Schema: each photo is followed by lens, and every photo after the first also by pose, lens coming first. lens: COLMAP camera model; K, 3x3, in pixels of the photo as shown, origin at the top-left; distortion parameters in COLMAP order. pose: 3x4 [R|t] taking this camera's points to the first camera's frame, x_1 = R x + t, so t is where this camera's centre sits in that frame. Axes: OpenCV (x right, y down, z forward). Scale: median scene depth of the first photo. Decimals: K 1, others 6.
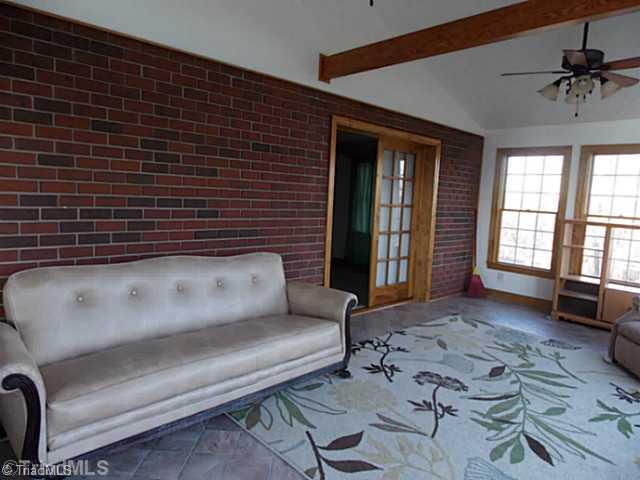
lens RADIAL K [[432.7, 0, 320.0], [0, 432.7, 240.0], [0, 0, 1]] dist [0.001841, -0.001950]
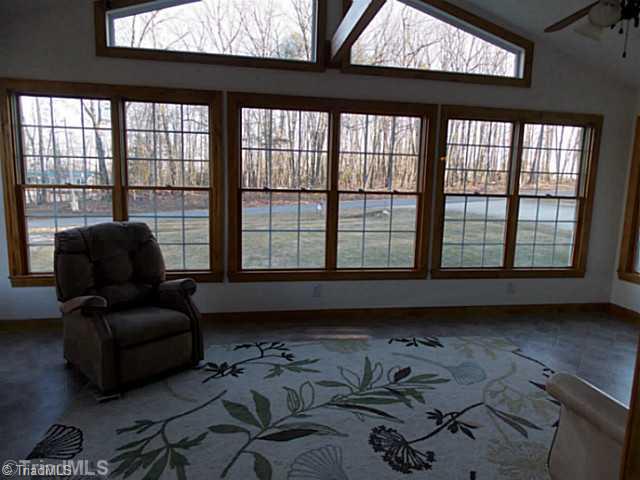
lens RADIAL K [[432.7, 0, 320.0], [0, 432.7, 240.0], [0, 0, 1]] dist [0.001841, -0.001950]
pose [[-0.833414, -0.146457, 0.532890, 0.066838], [-0.005889, 0.966545, 0.256430, -0.189496], [-0.552618, 0.210574, -0.806394, 1.715850]]
